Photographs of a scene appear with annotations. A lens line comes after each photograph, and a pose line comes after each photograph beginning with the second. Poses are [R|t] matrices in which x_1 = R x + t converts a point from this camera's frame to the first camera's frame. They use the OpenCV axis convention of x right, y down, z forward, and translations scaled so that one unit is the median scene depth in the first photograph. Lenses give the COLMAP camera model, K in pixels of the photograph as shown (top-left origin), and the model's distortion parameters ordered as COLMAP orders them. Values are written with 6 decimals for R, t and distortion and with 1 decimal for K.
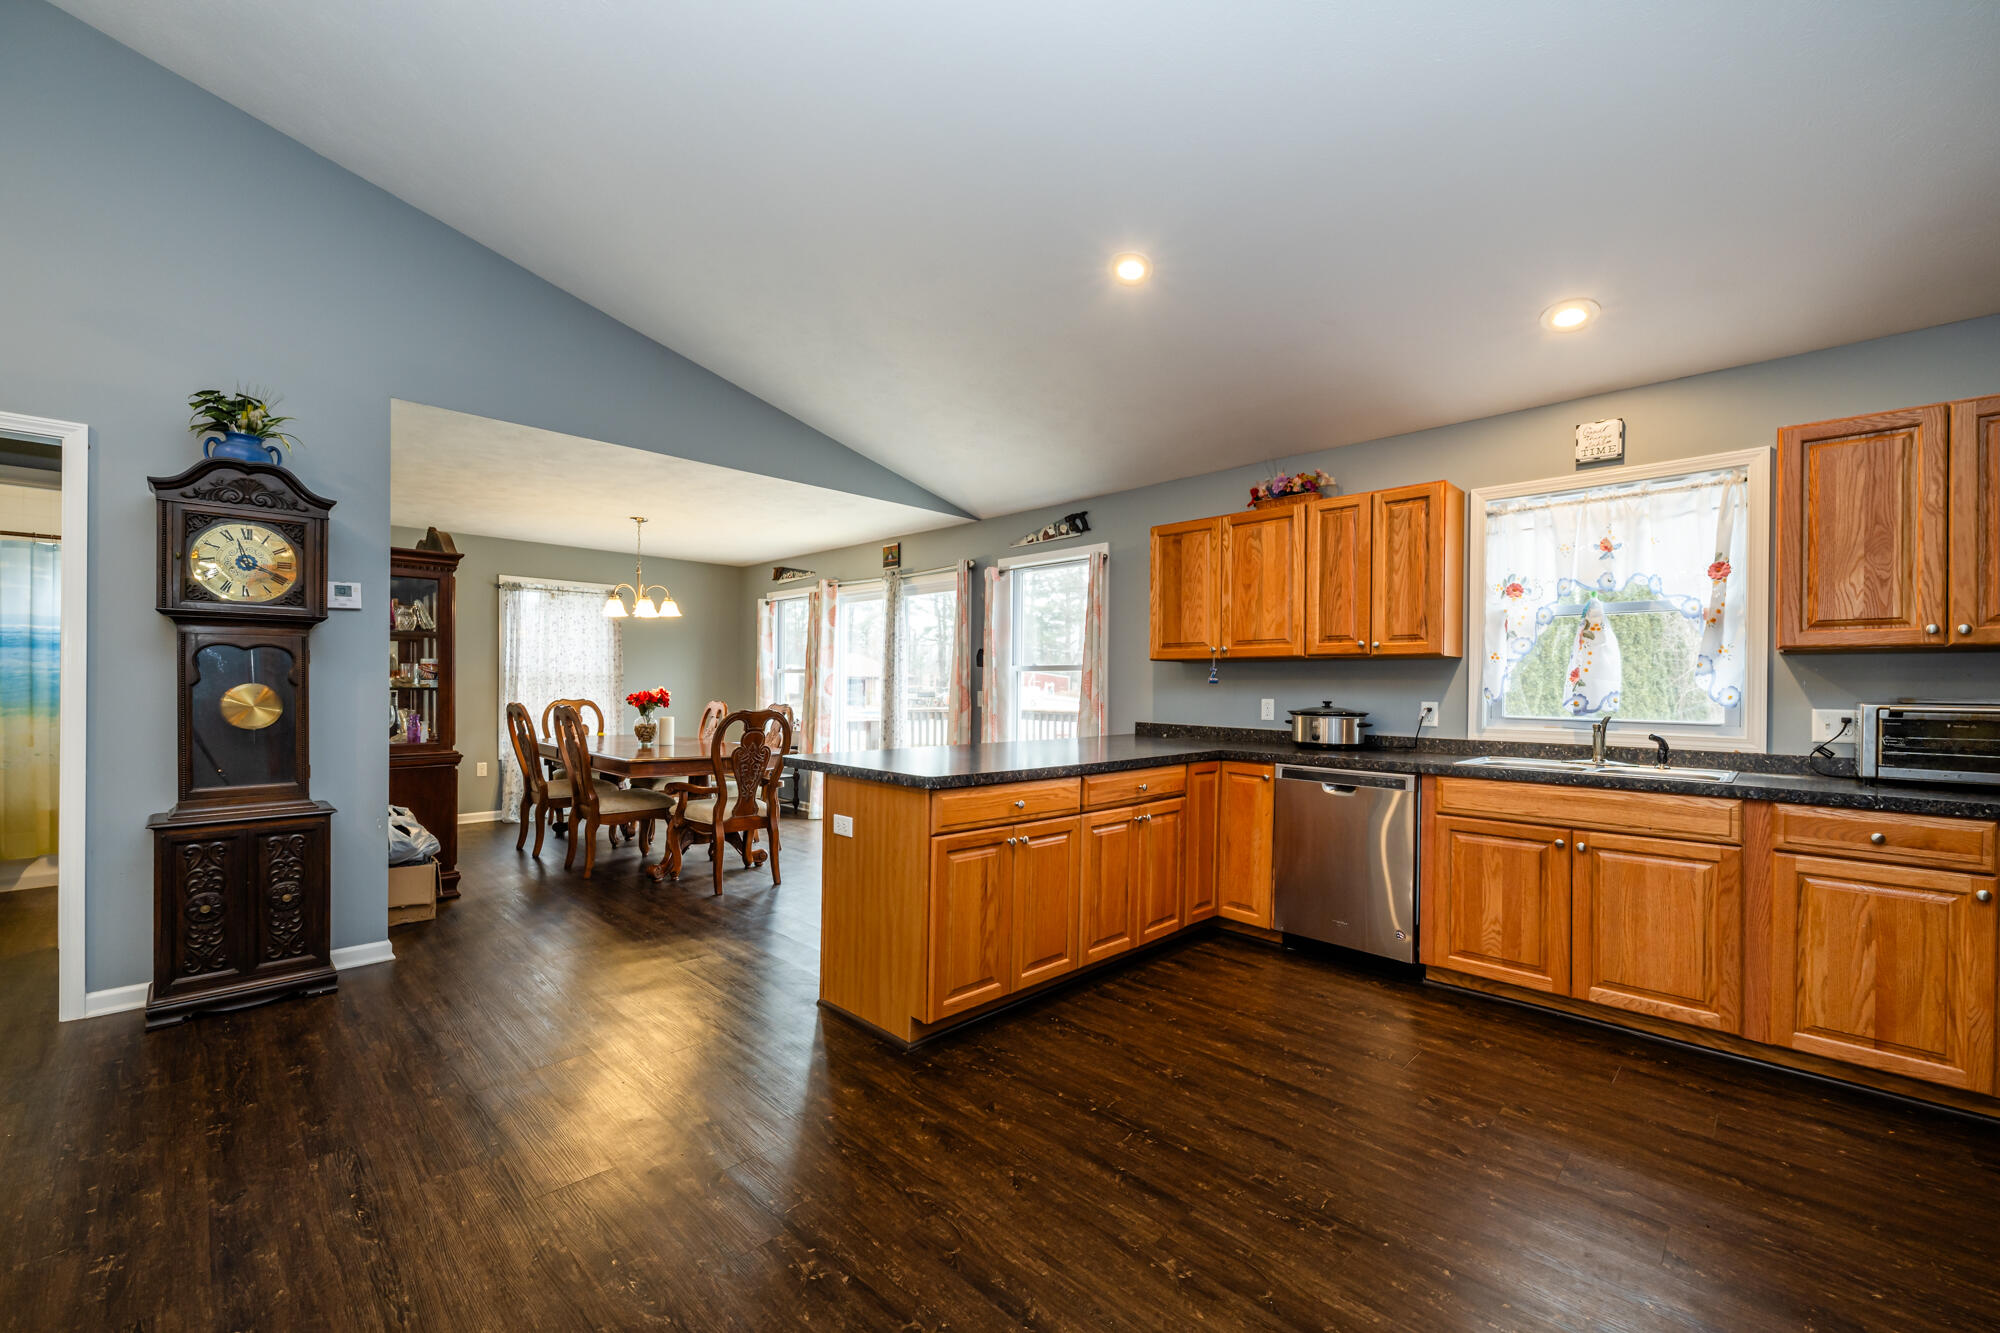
lens RADIAL K [[801.3, 0, 1000.7], [0, 801.3, 685.1], [0, 0, 1]] dist [0.000280, -0.000018]
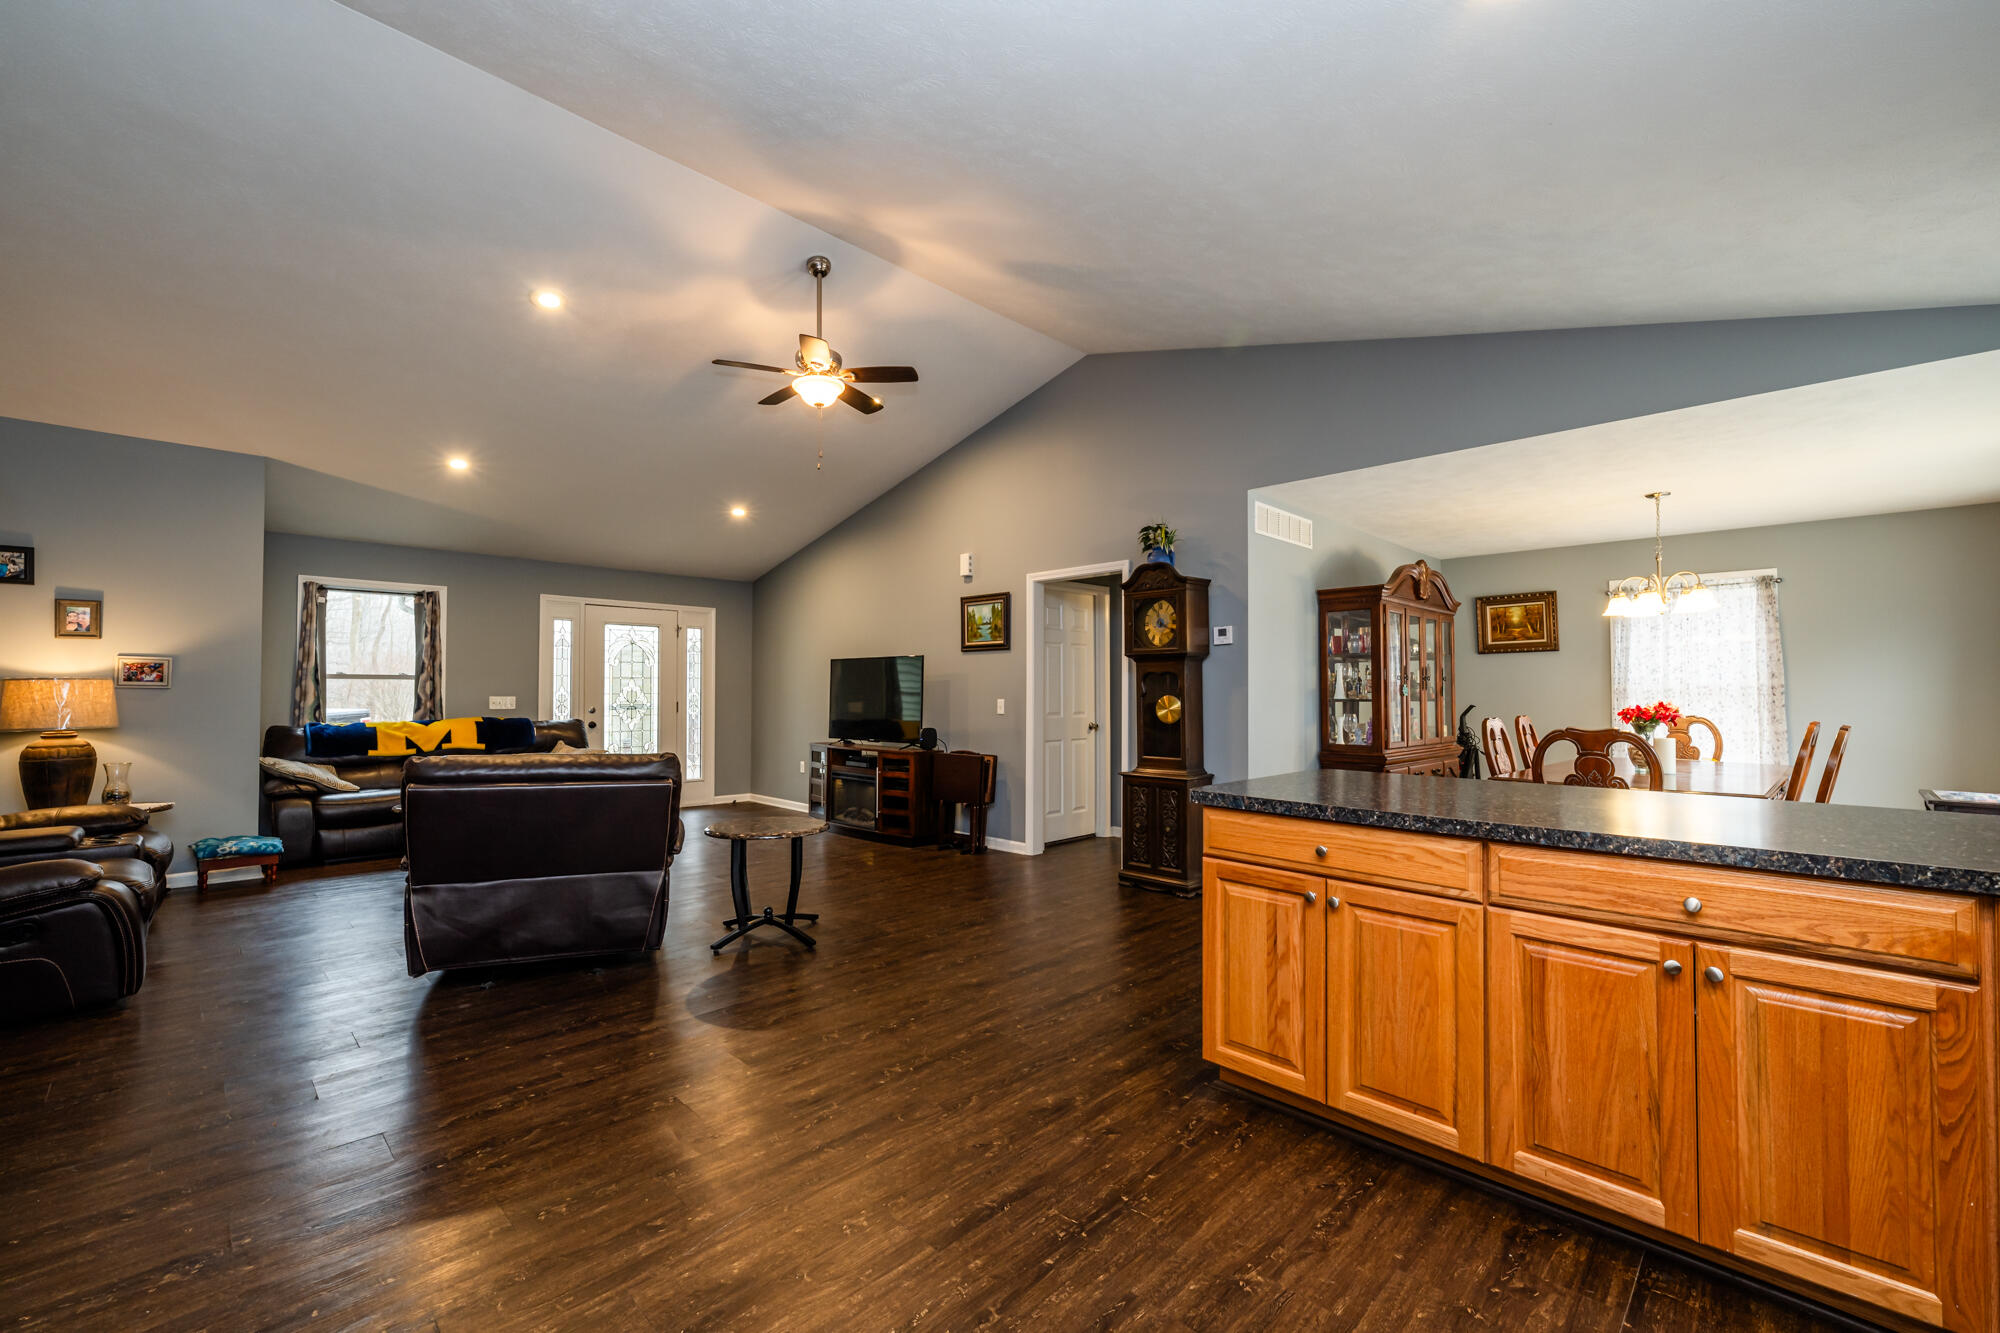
lens RADIAL K [[821.8, 0, 999.3], [0, 821.8, 670.5], [0, 0, 1]] dist [0.000243, -0.000250]
pose [[-0.000557, -0.036842, -0.999321, 0.713545], [-0.002875, 0.999317, -0.036840, 0.008527], [0.999996, 0.002853, -0.000663, 0.624958]]
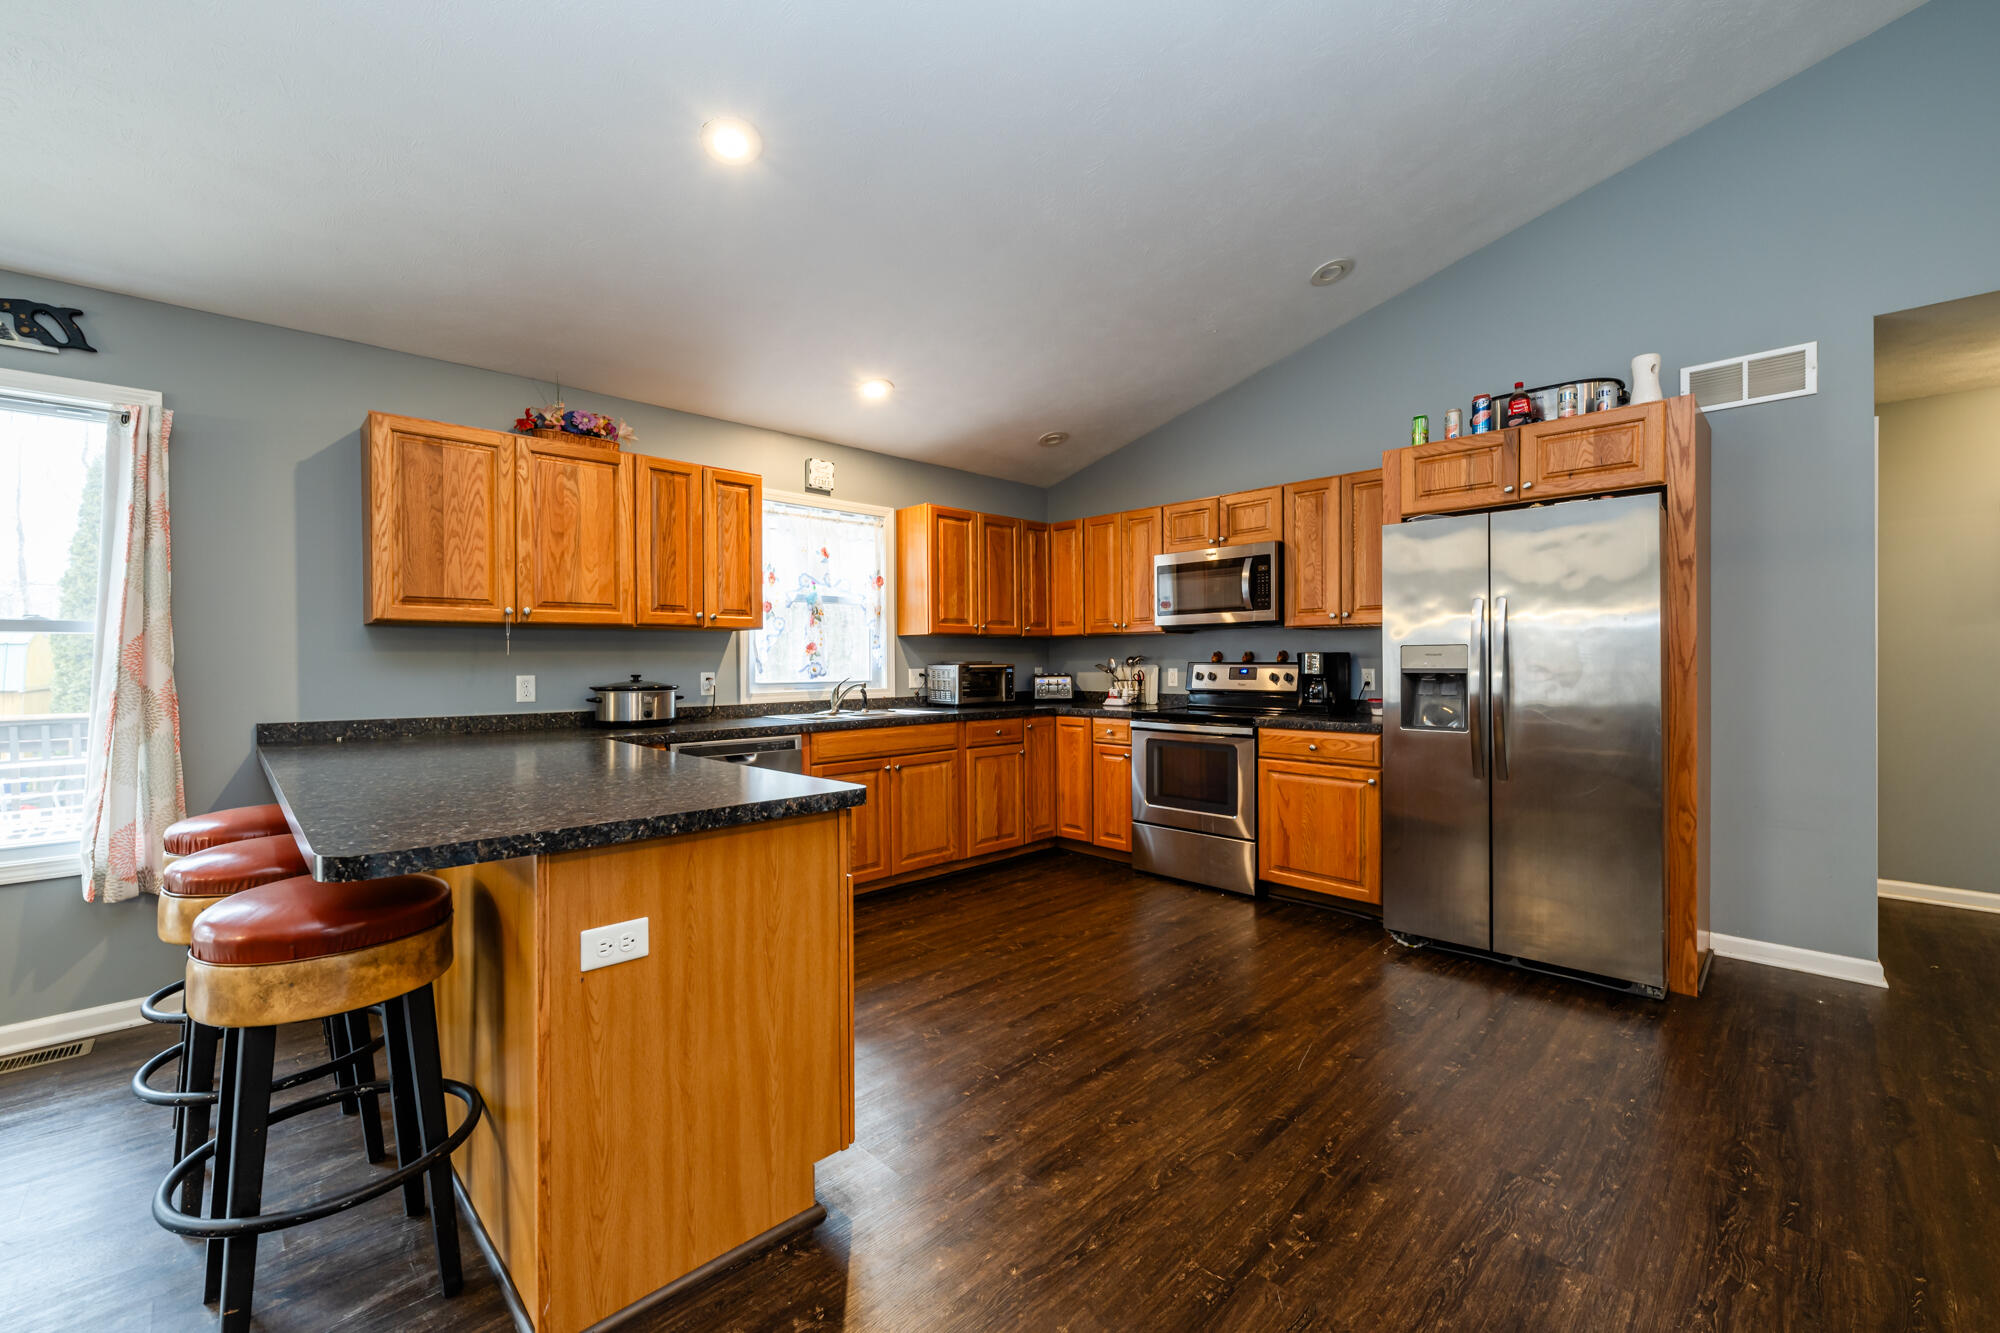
lens RADIAL K [[809.6, 0, 1008.7], [0, 809.6, 663.6], [0, 0, 1]] dist [0.000224, 0.000003]
pose [[0.012047, -0.013489, 0.999836, -0.643324], [0.006862, 0.999887, 0.013407, -0.002752], [-0.999904, 0.006700, 0.012138, 0.697520]]
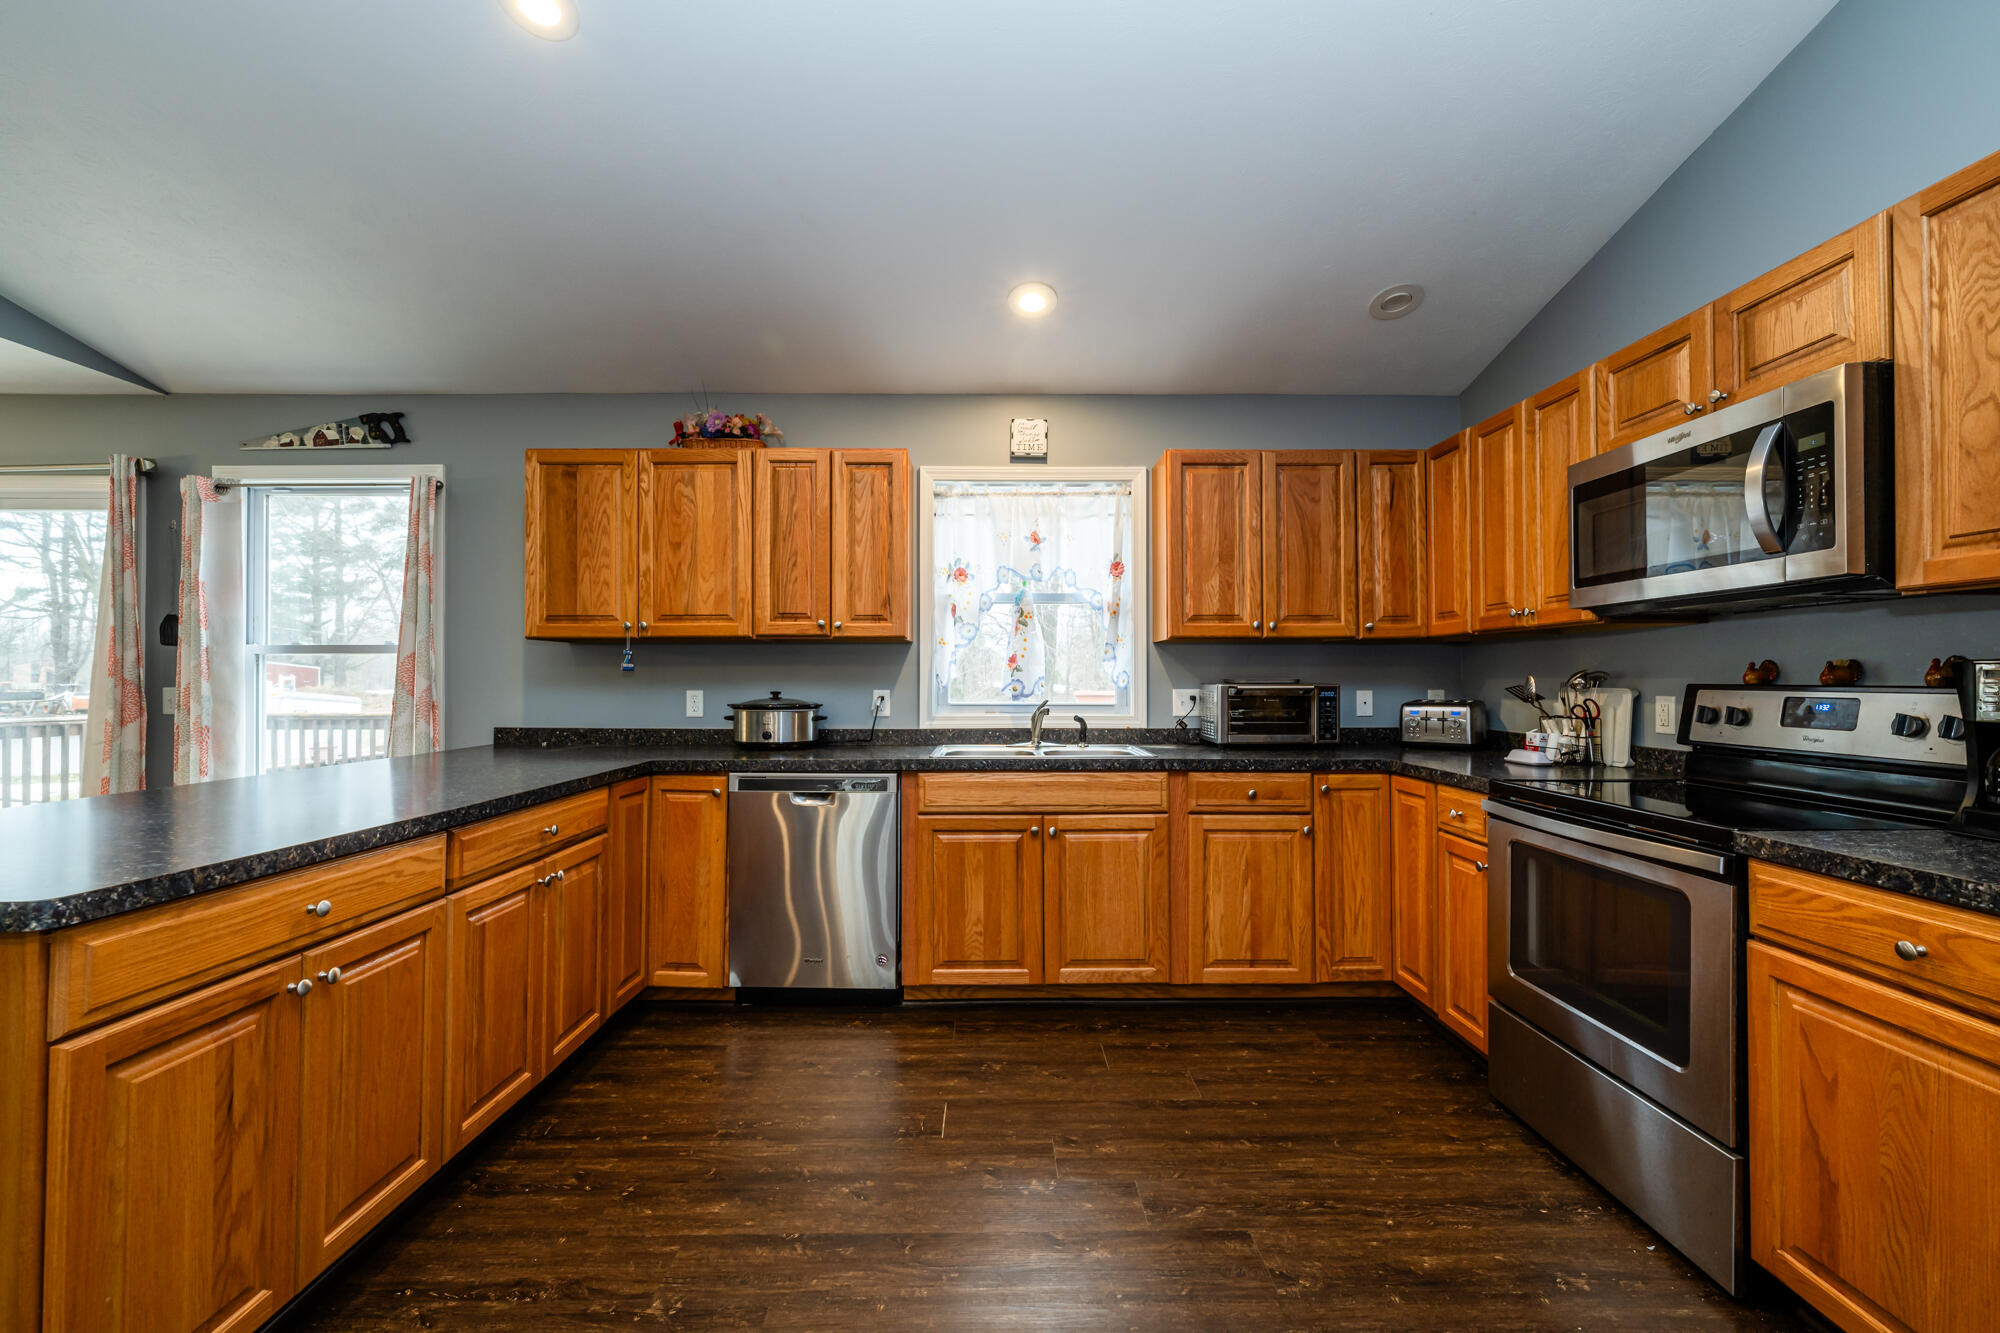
lens RADIAL K [[801.7, 0, 998.8], [0, 801.7, 671.2], [0, 0, 1]] dist [-0.000703, 0.000049]
pose [[0.702951, -0.003477, 0.711230, -0.029902], [0.007548, 0.999968, -0.002572, 0.003468], [-0.711198, 0.007176, 0.702955, 0.305572]]
